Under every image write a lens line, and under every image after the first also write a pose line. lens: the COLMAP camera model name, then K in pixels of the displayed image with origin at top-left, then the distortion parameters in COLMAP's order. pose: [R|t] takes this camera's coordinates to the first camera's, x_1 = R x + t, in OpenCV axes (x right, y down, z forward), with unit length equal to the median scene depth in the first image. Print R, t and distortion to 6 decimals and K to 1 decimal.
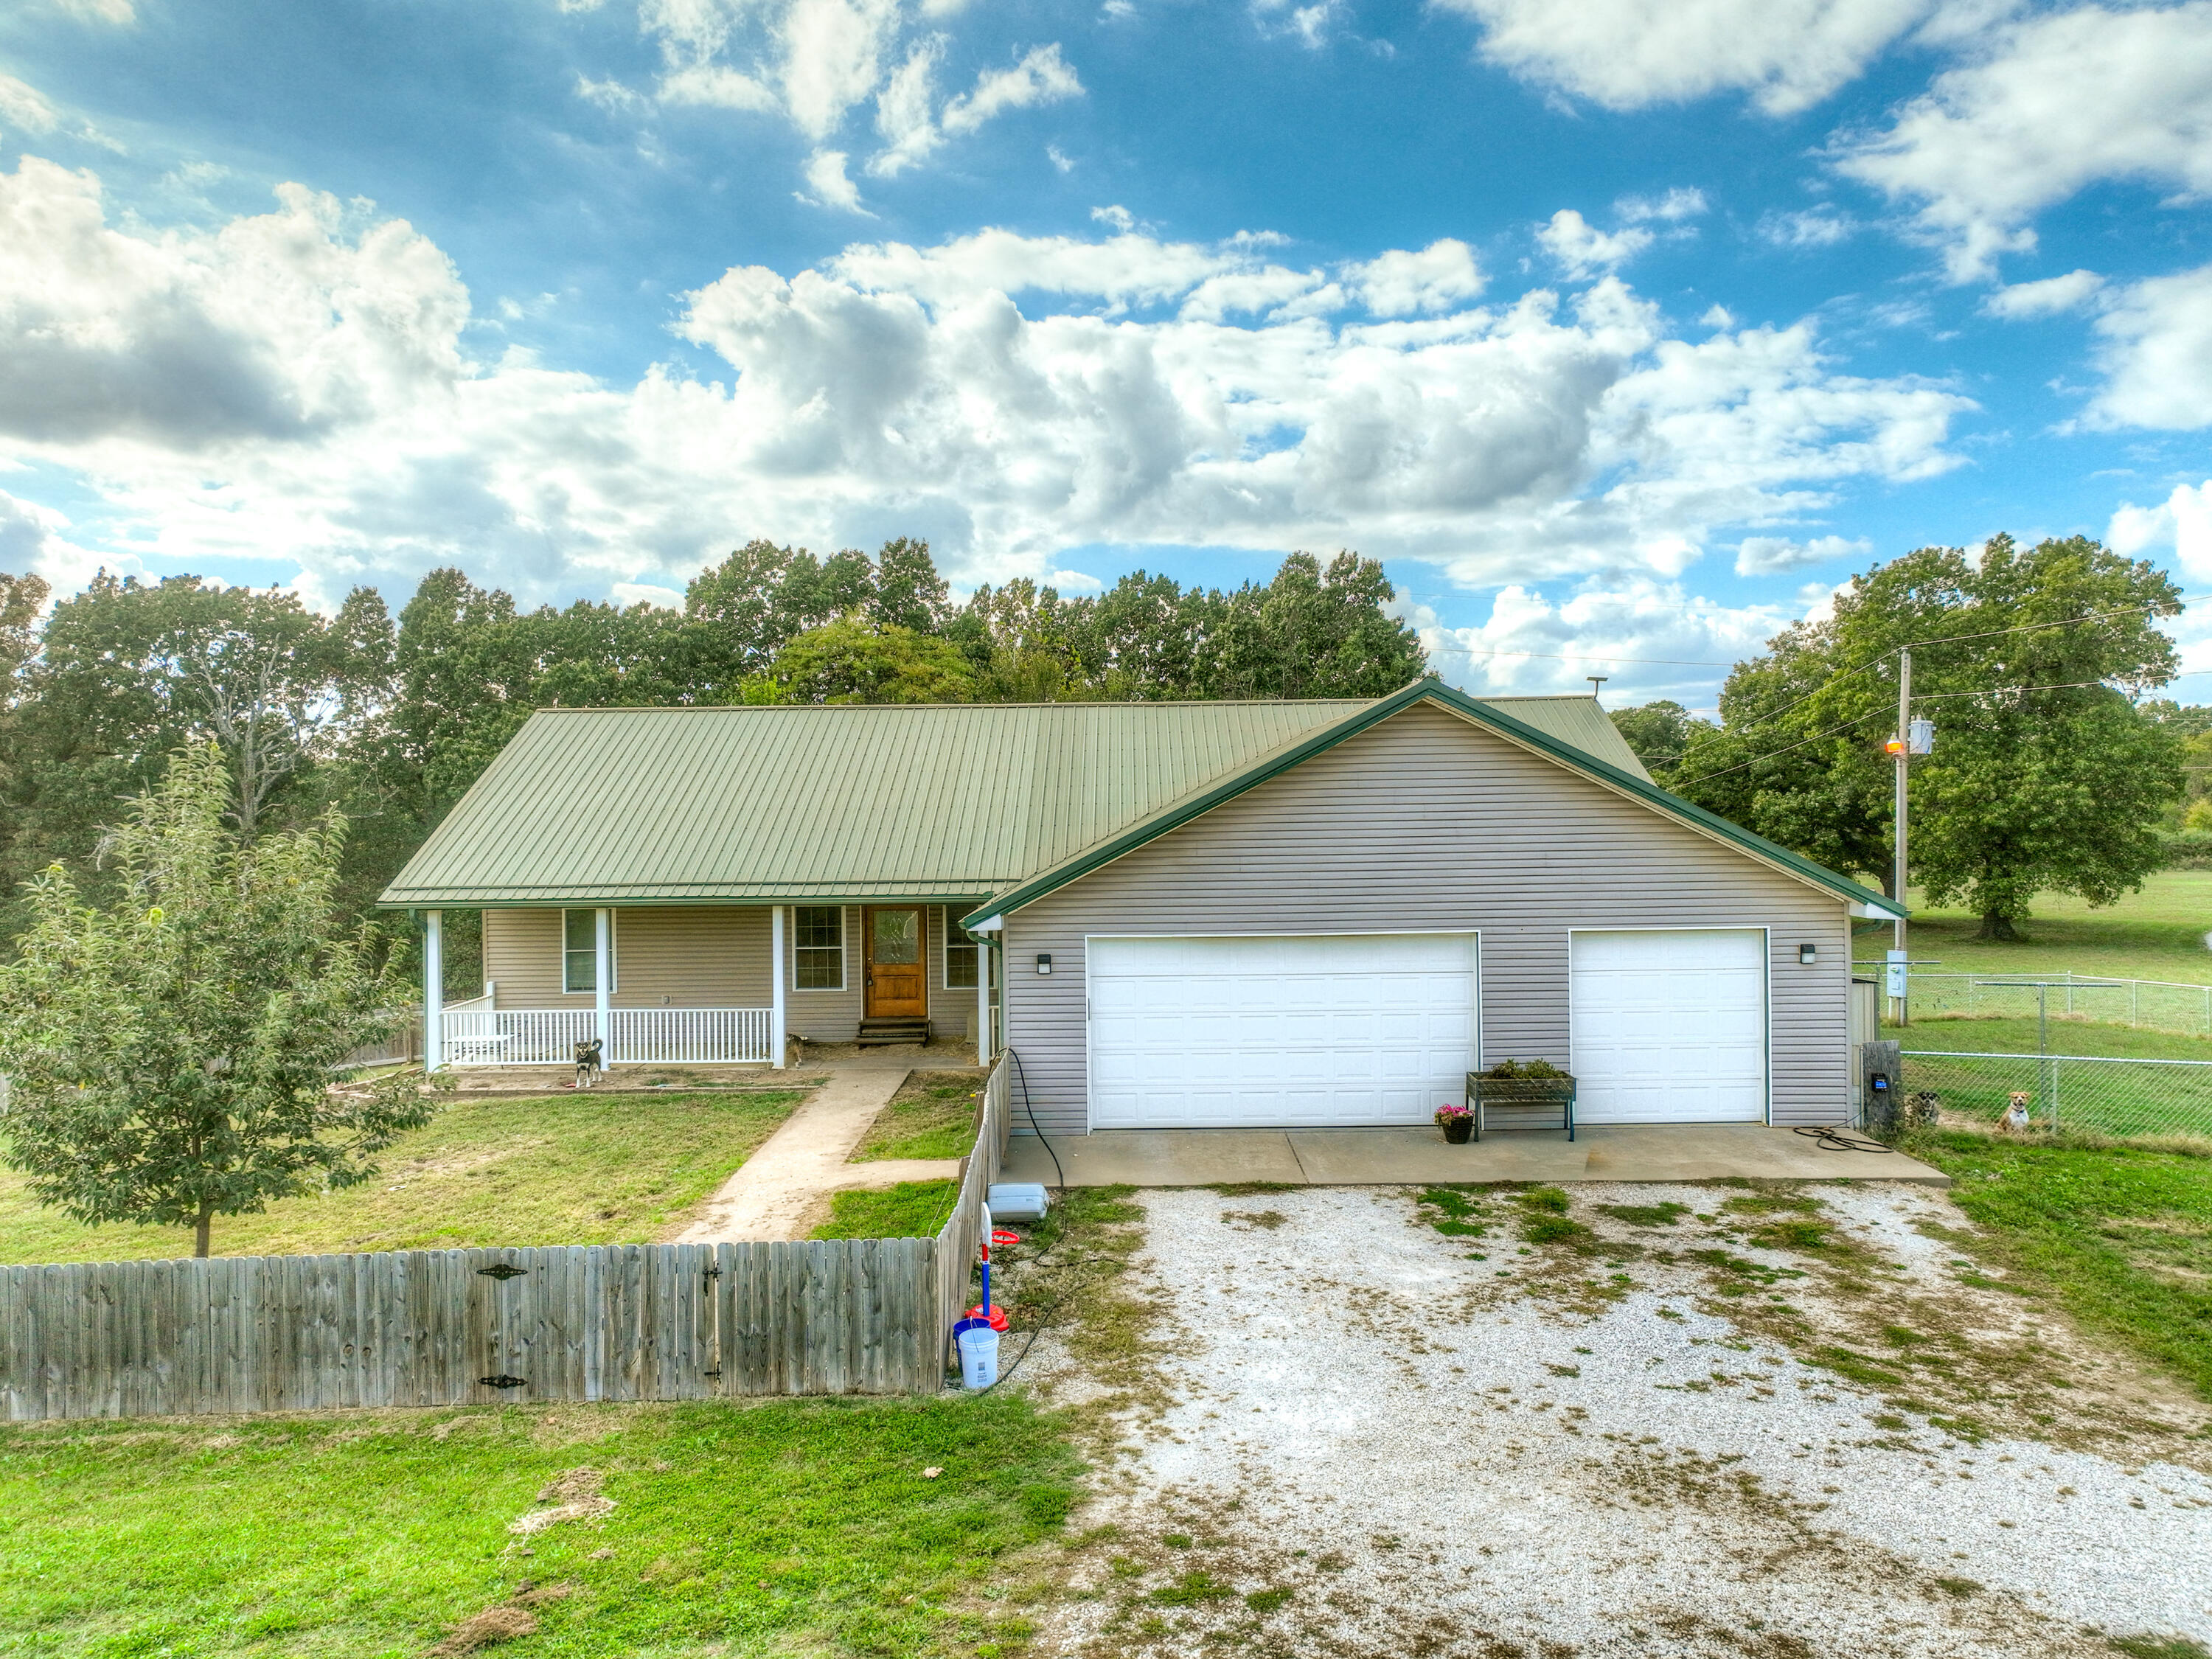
lens RADIAL K [[1562.2, 0, 1106.0], [0, 1562.2, 829.5], [0, 0, 1]] dist [-0.010111, 0.024766]
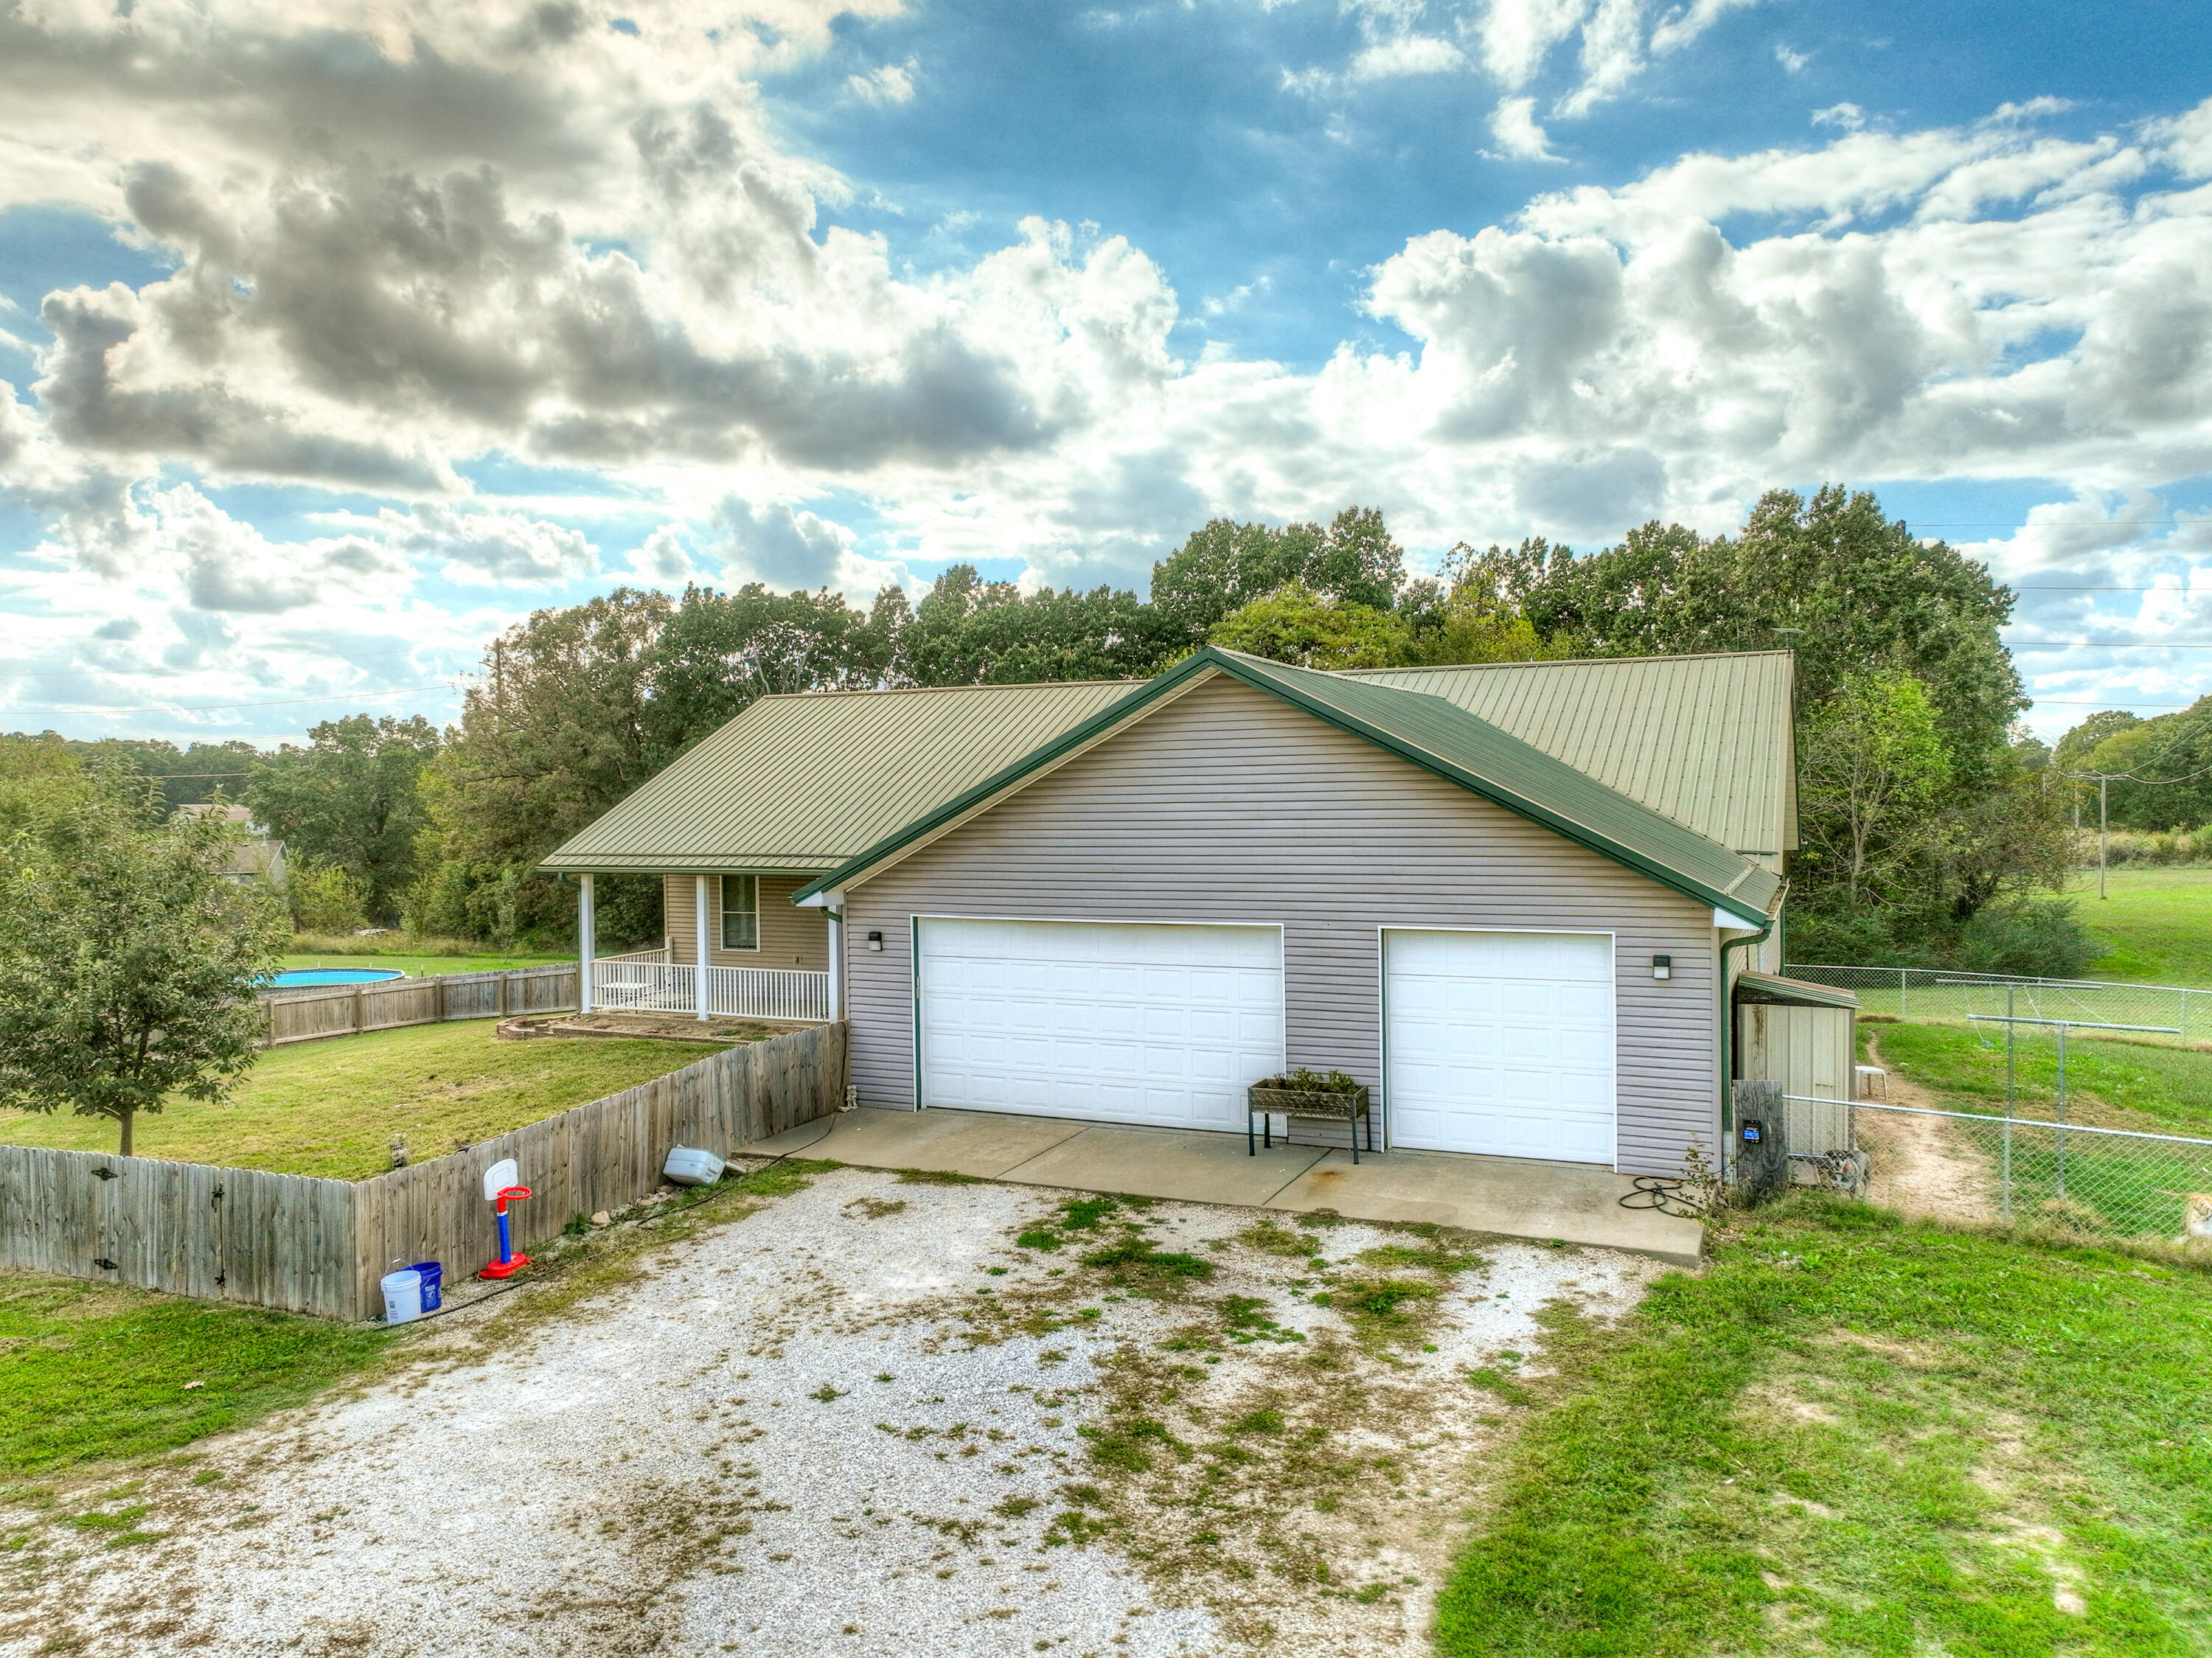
lens RADIAL K [[1550.7, 0, 1107.4], [0, 1550.7, 857.5], [0, 0, 1]] dist [-0.007946, 0.025266]
pose [[0.910879, 0.018712, -0.412248, 0.751896], [-0.003028, 0.999248, 0.038667, -0.011839], [0.412662, -0.033973, 0.910251, 0.209605]]
